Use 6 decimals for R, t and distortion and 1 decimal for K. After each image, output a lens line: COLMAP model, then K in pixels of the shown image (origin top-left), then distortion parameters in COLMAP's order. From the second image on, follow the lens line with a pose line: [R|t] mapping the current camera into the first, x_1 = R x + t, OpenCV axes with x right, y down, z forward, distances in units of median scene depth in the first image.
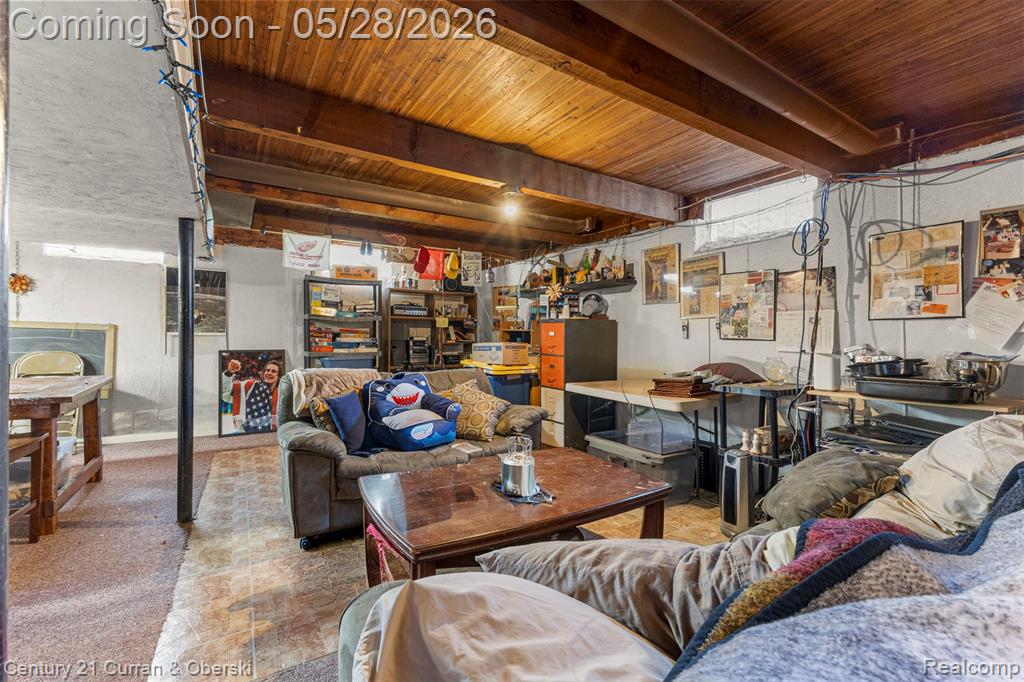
lens RADIAL K [[445.1, 0, 516.6], [0, 445.1, 333.6], [0, 0, 1]] dist [0.000924, -0.000200]
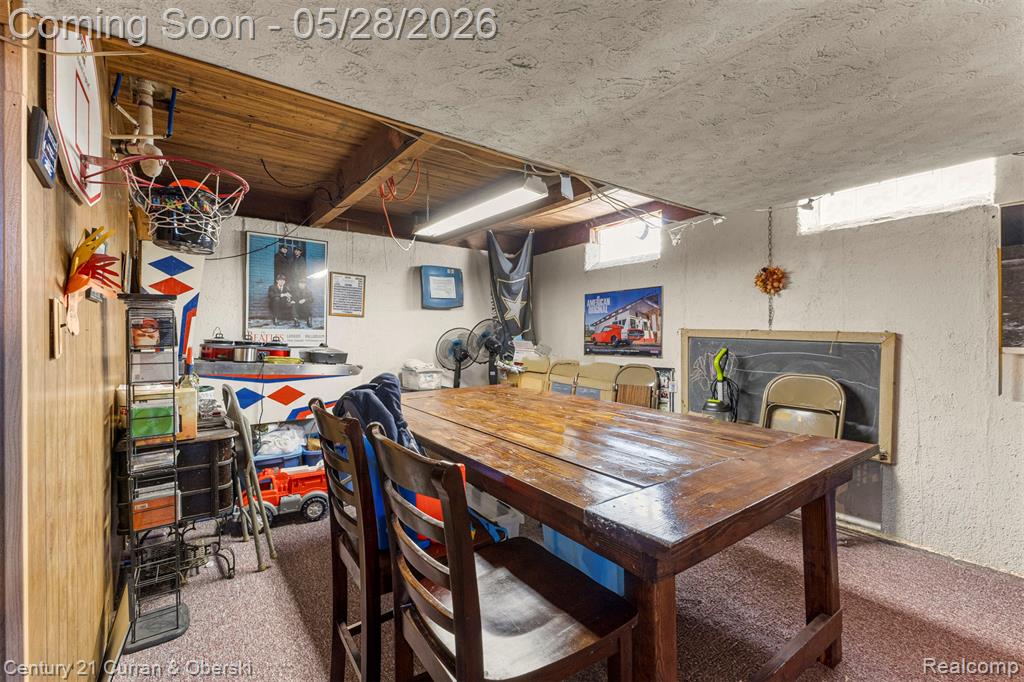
lens RADIAL K [[445.1, 0, 516.9], [0, 445.1, 336.8], [0, 0, 1]] dist [0.000924, -0.000200]
pose [[0.068163, -0.003536, -0.997668, -0.372750], [0.002143, 0.999992, -0.003398, -0.014819], [0.997672, -0.001907, 0.068170, 0.484953]]
